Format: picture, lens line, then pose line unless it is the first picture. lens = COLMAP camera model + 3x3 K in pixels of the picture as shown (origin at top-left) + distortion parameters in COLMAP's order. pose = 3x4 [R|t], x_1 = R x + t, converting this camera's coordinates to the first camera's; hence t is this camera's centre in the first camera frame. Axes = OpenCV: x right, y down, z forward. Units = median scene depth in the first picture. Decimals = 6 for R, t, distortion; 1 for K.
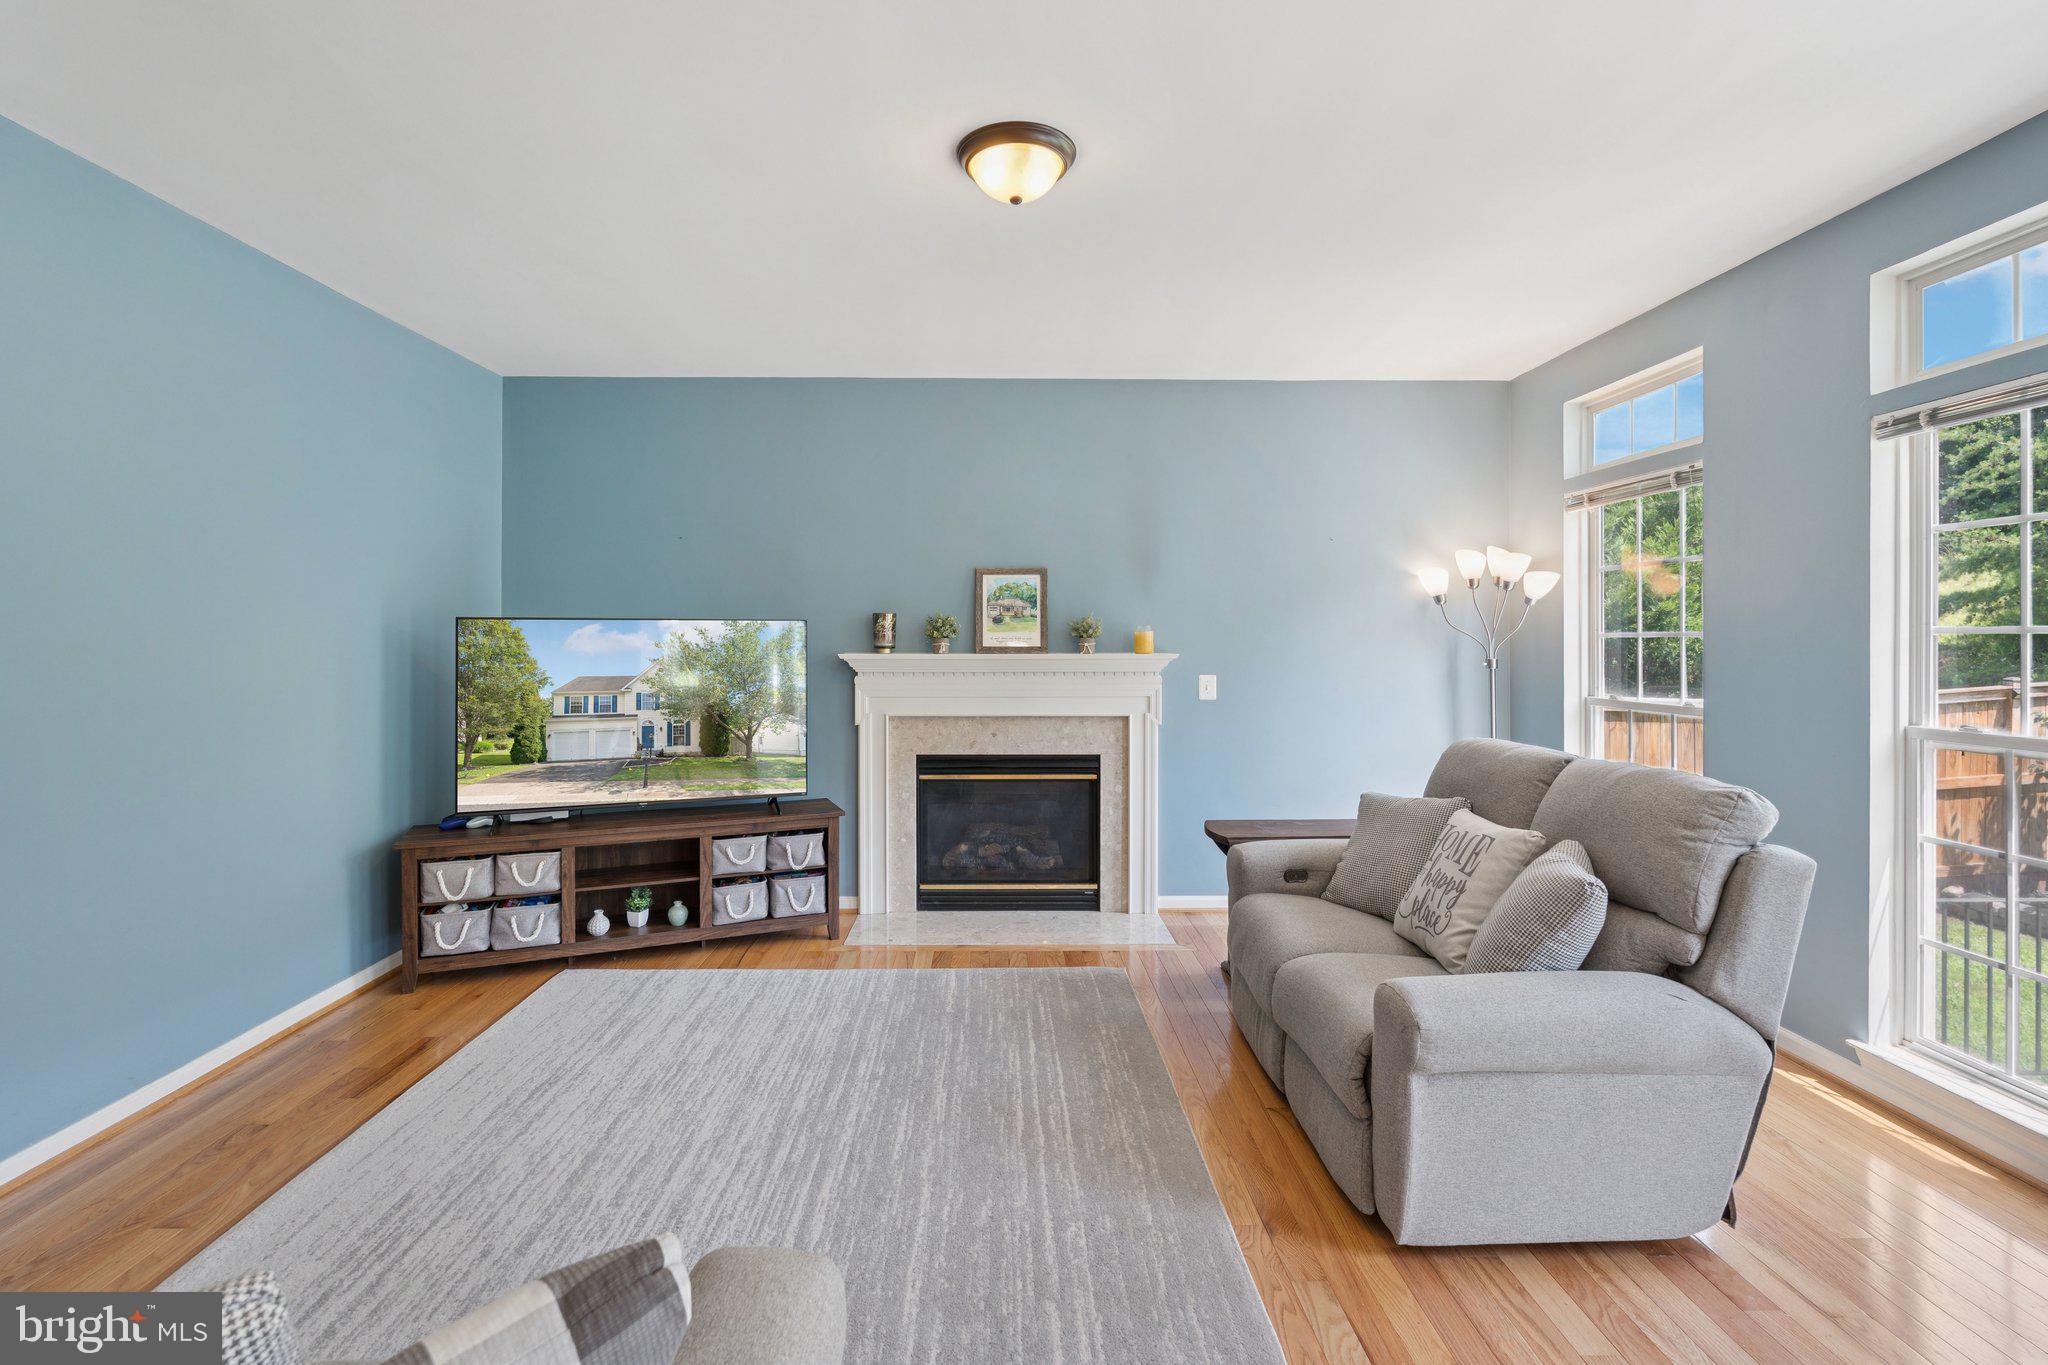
lens RADIAL K [[918.9, 0, 992.2], [0, 918.9, 635.8], [0, 0, 1]] dist [0.002374, 0.000874]
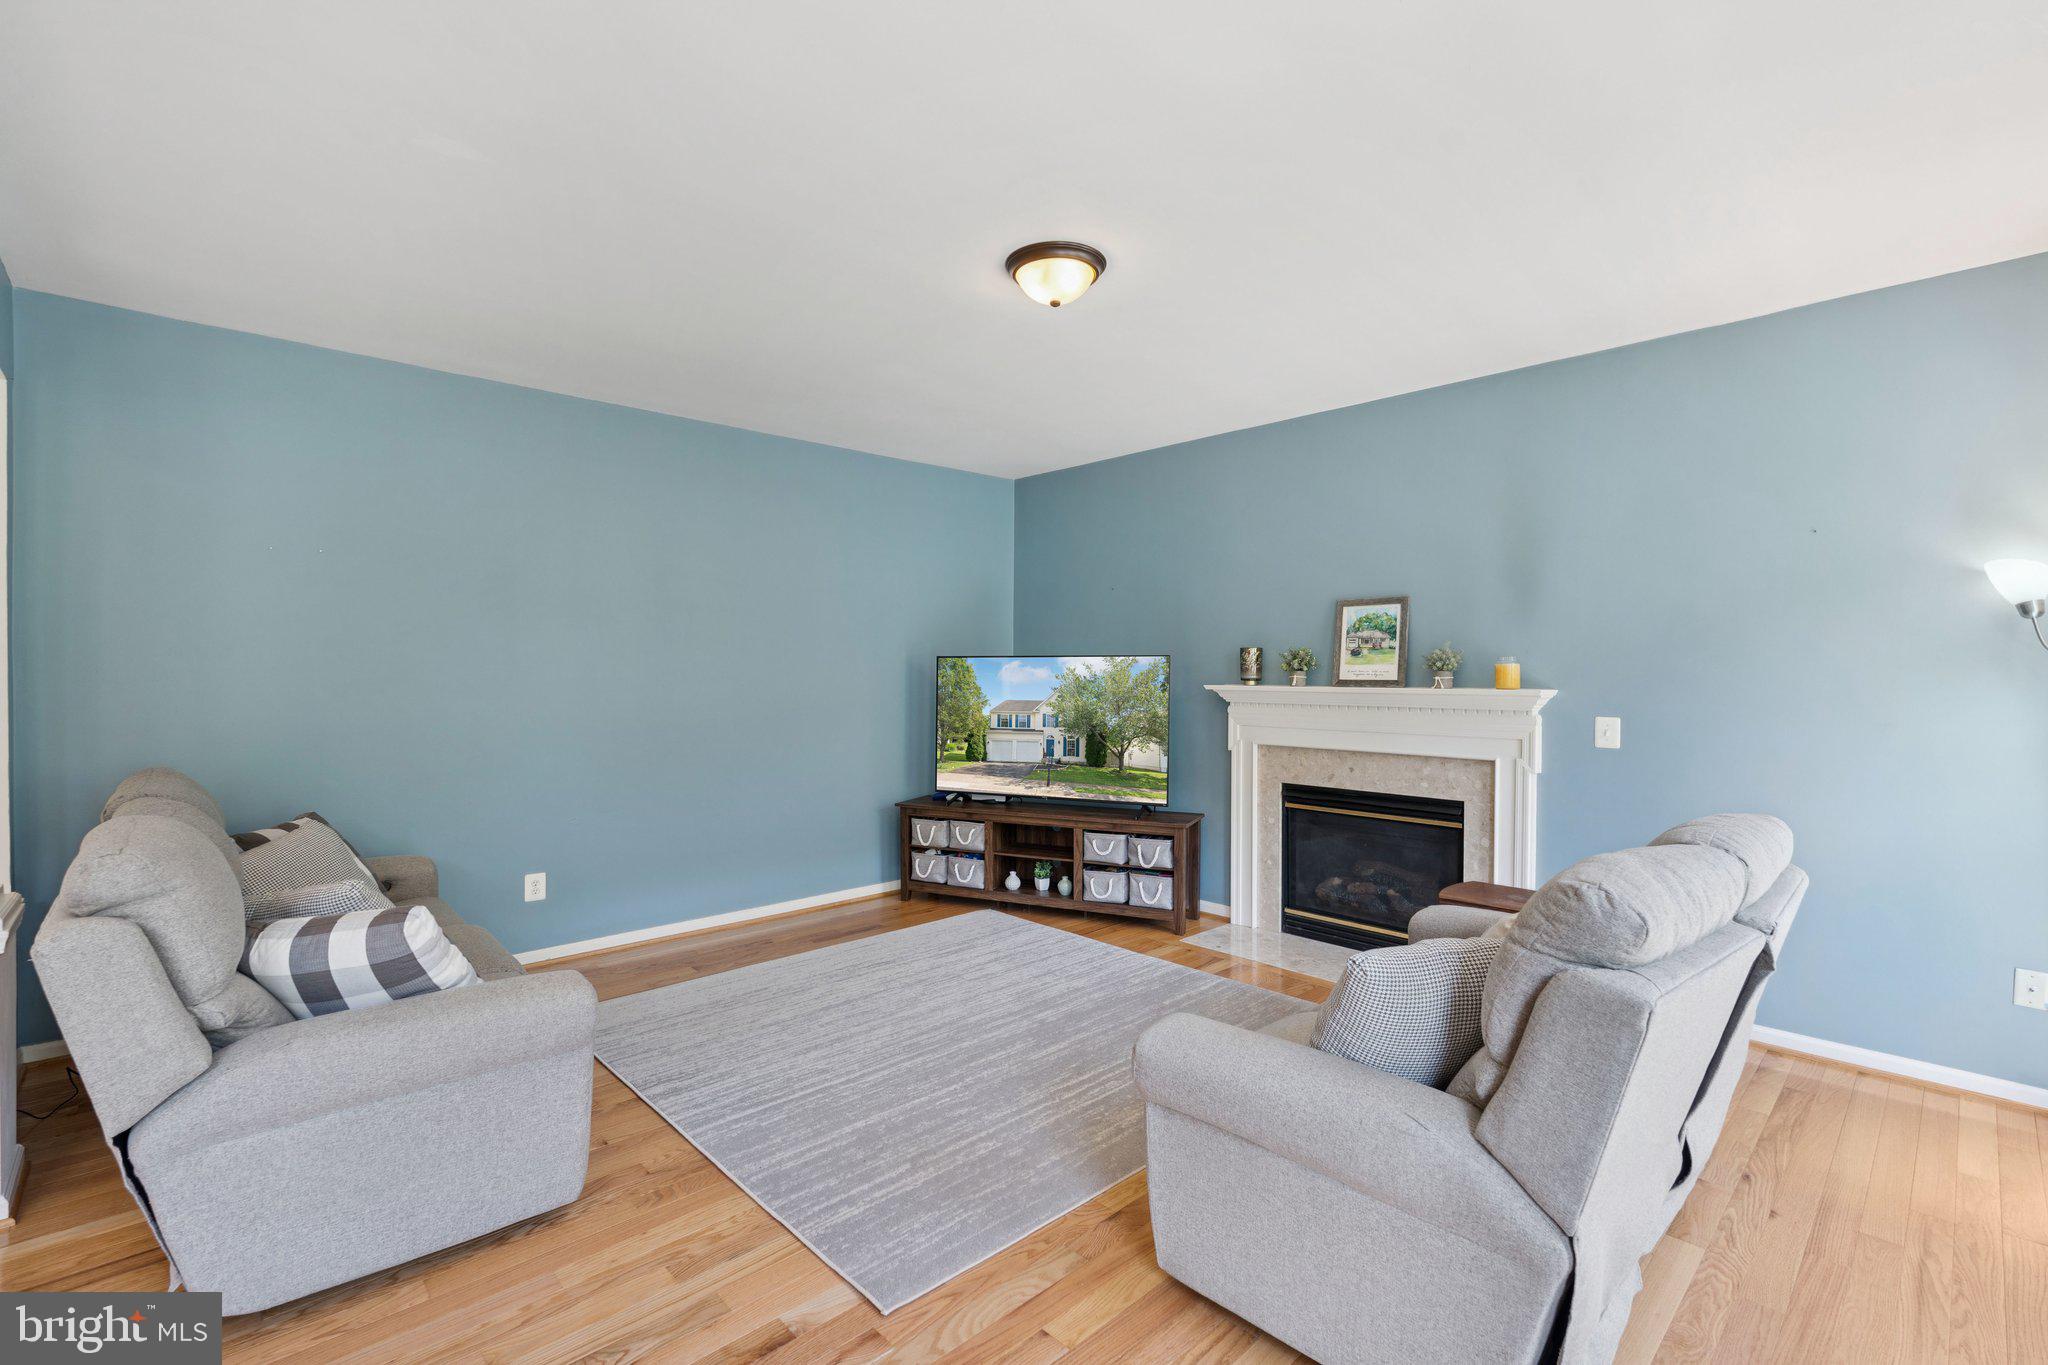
lens RADIAL K [[918.9, 0, 1027.0], [0, 918.9, 664.0], [0, 0, 1]] dist [0.002374, 0.000874]
pose [[0.675887, -0.003857, -0.736995, 0.547280], [0.009110, 0.999954, 0.003121, -0.012496], [0.736949, -0.008823, 0.675891, 0.090383]]
